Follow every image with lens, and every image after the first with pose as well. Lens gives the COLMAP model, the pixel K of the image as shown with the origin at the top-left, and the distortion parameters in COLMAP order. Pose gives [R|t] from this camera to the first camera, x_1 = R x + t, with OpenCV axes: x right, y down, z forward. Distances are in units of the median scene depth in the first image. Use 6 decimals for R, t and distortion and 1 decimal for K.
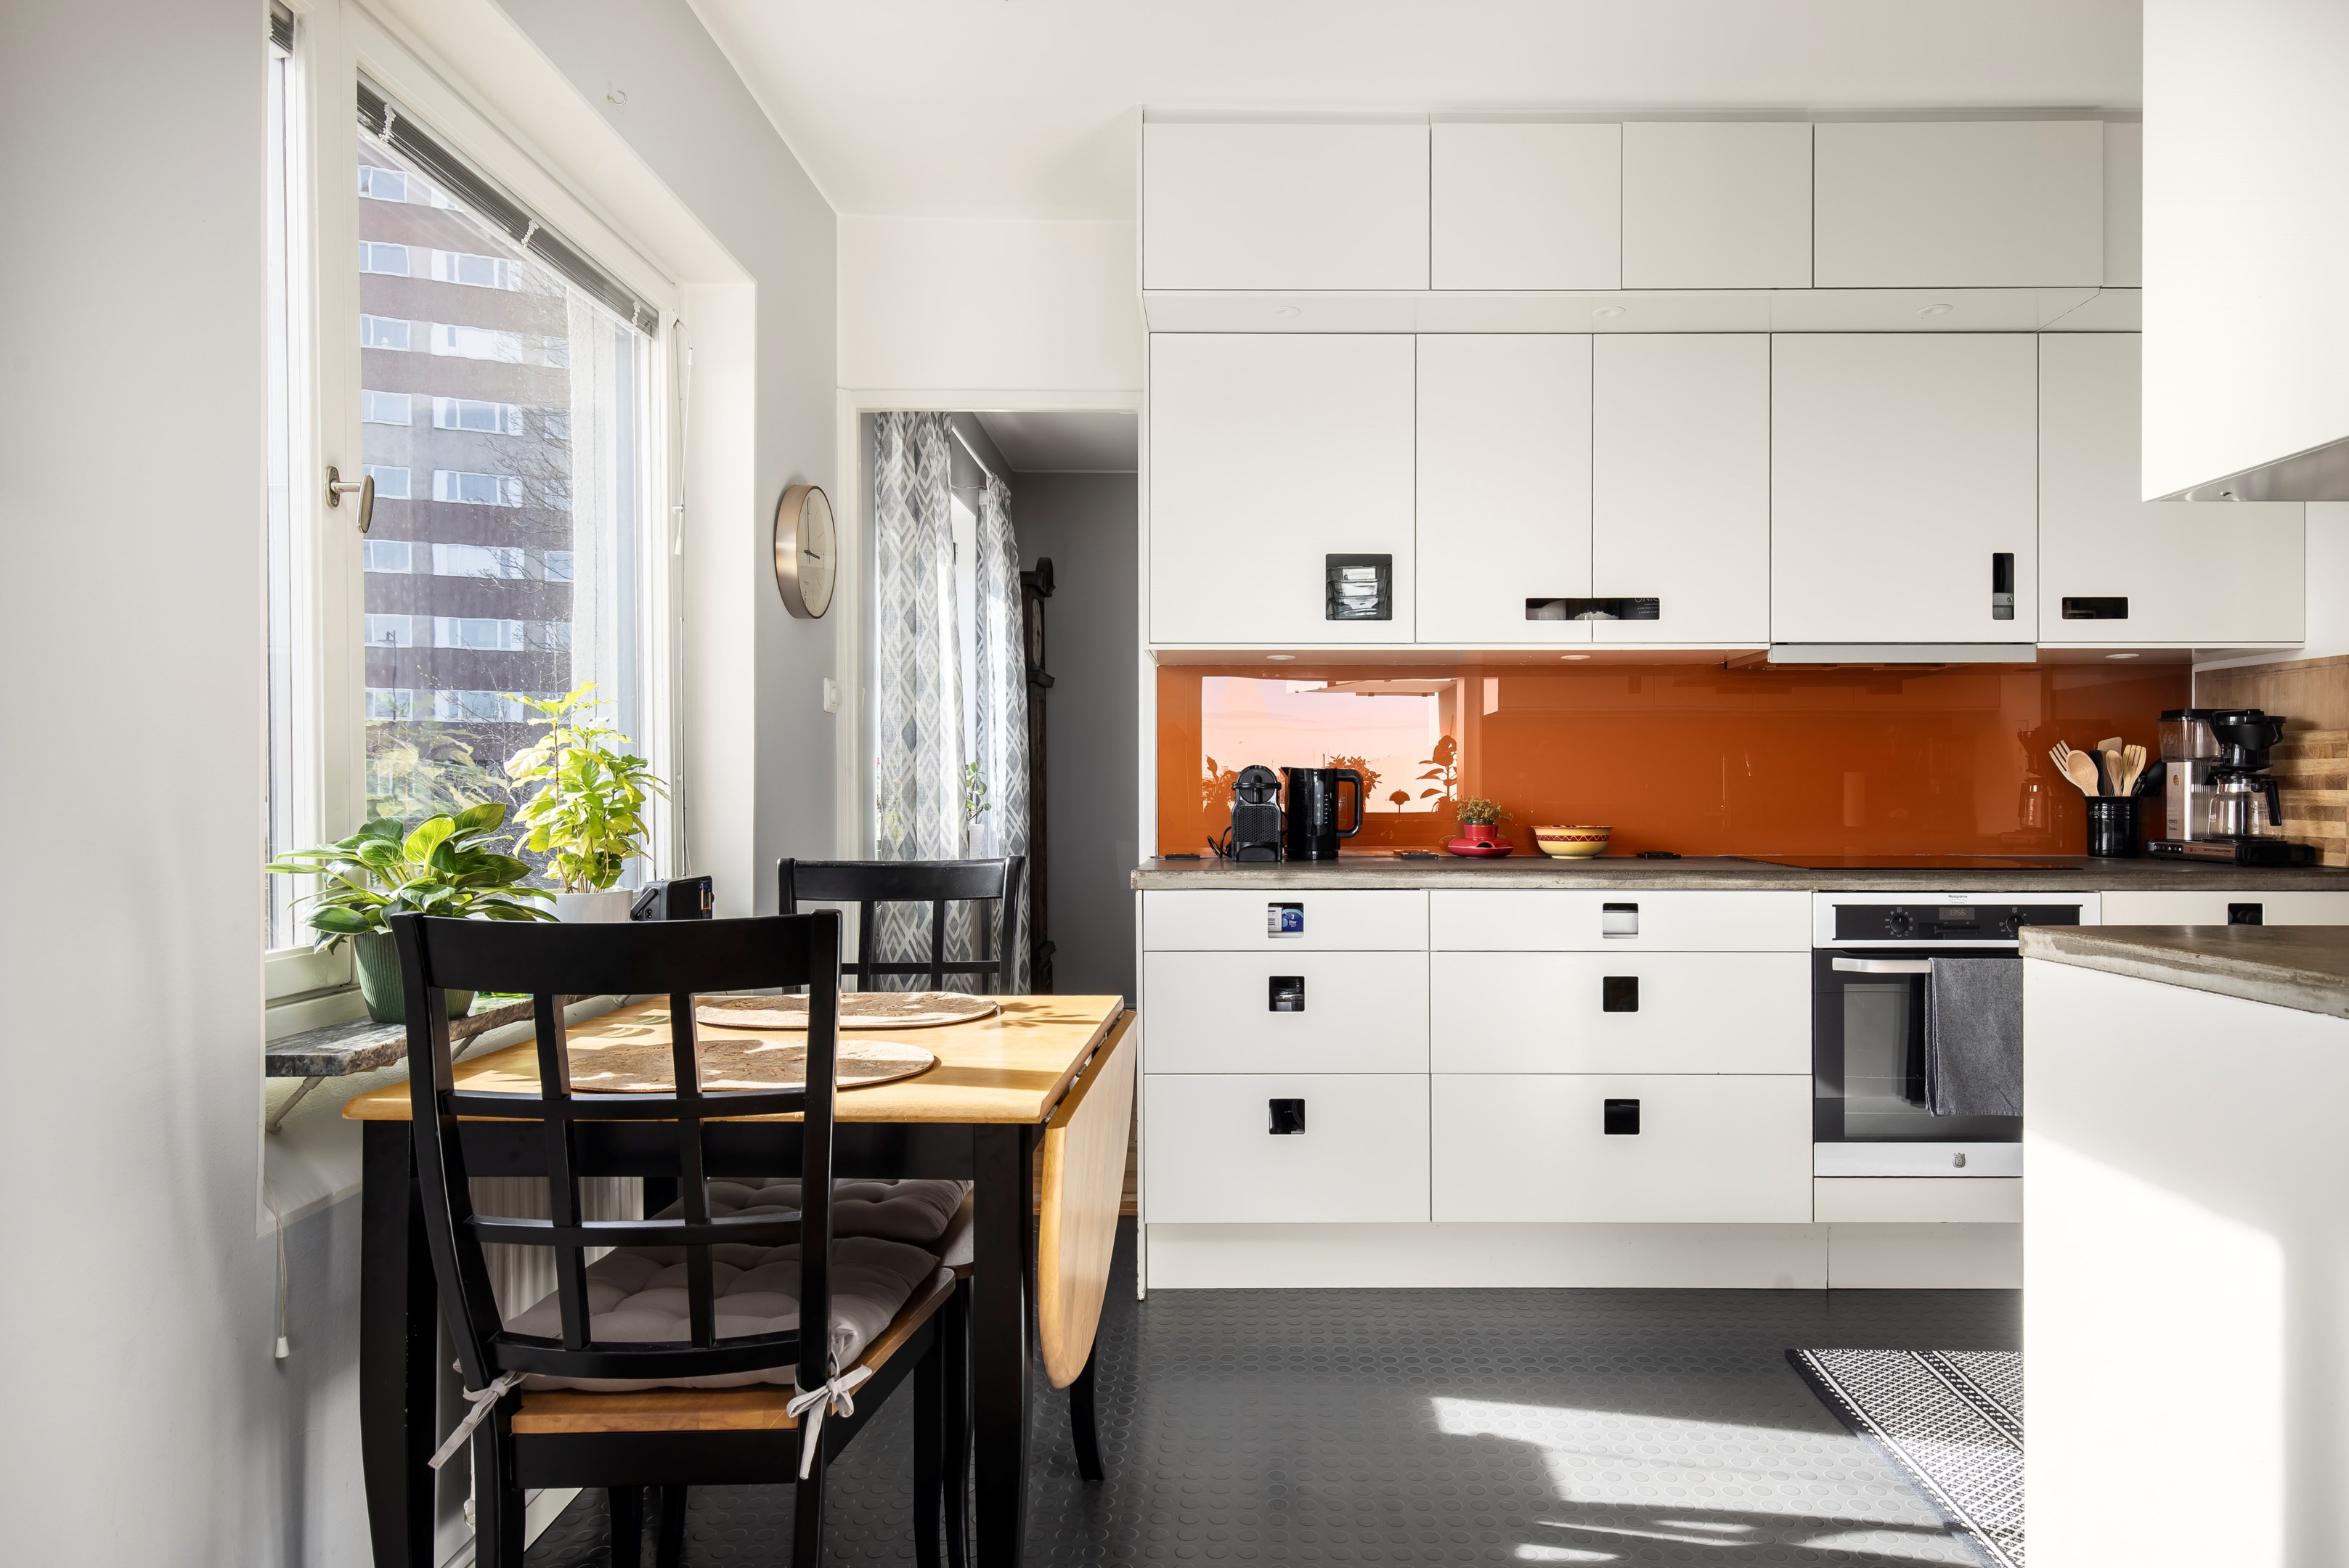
lens RADIAL K [[1296.7, 0, 1265.7], [0, 1296.7, 800.0], [0, 0, 1]] dist [0.011973, -0.006077]
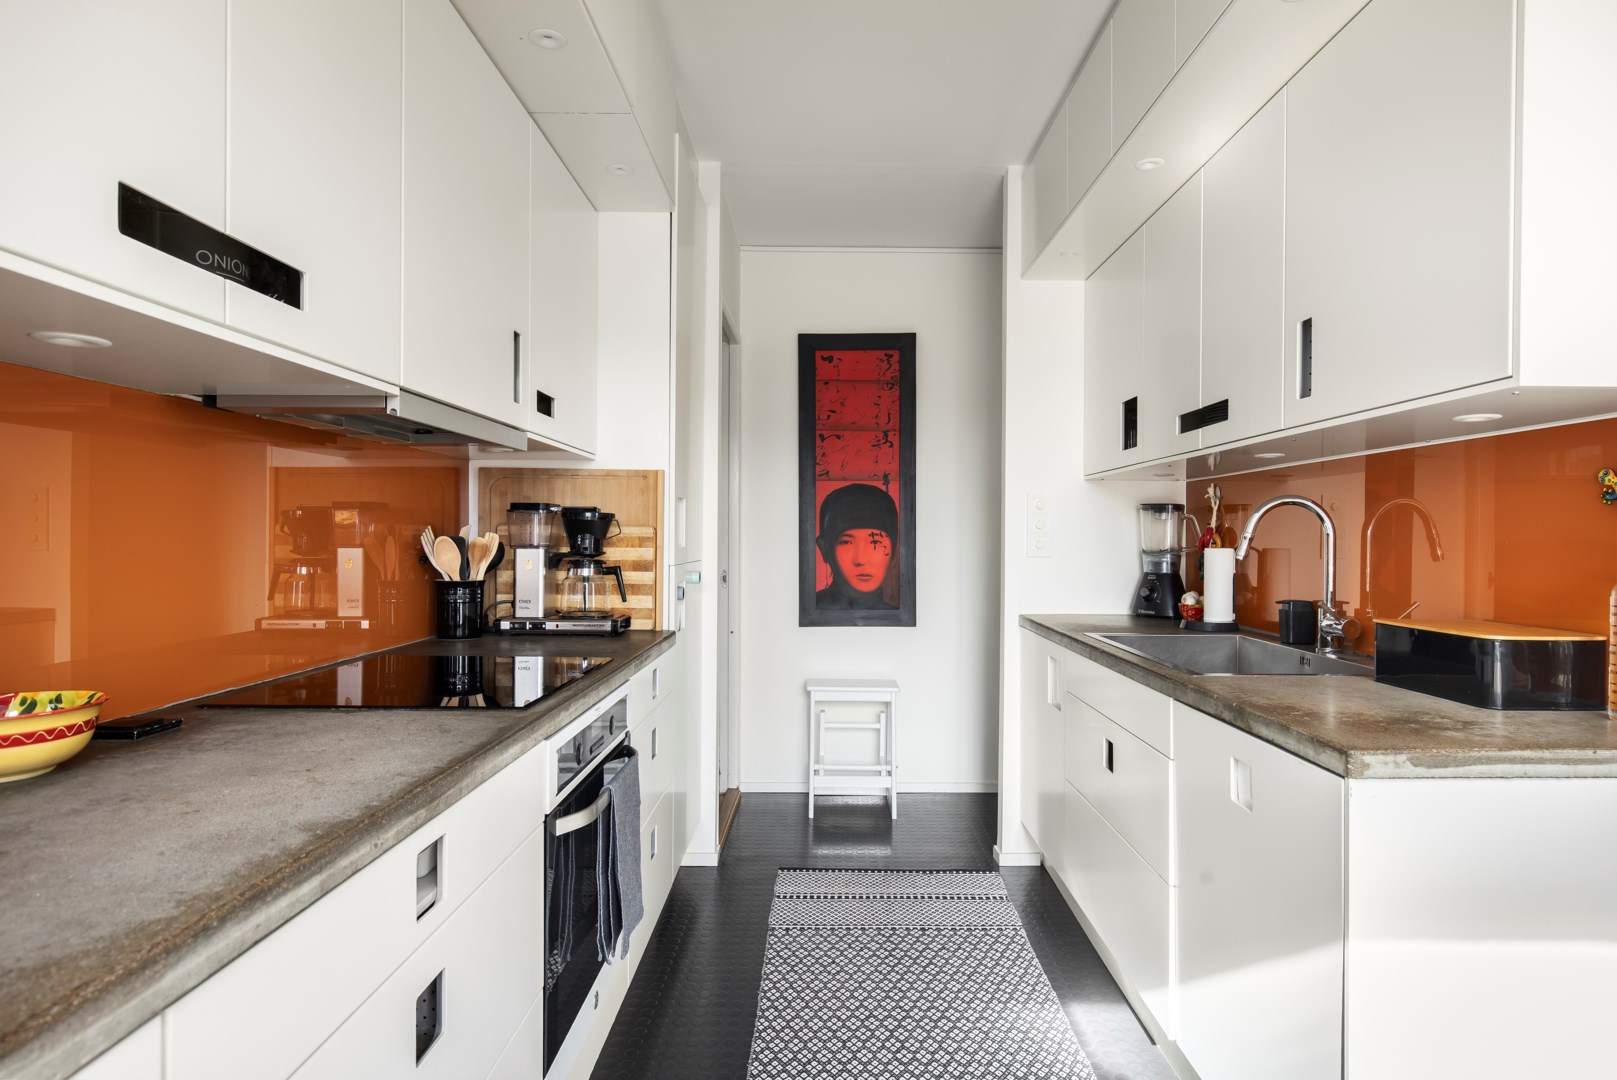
lens RADIAL K [[892.7, 0, 835.5], [0, 892.7, 537.7], [0, 0, 1]] dist [0.011973, -0.006077]
pose [[0.000560, -0.003255, 0.999995, -0.076029], [0.001827, 0.999993, 0.003254, -0.041395], [-0.999998, 0.001826, 0.000565, 0.745153]]
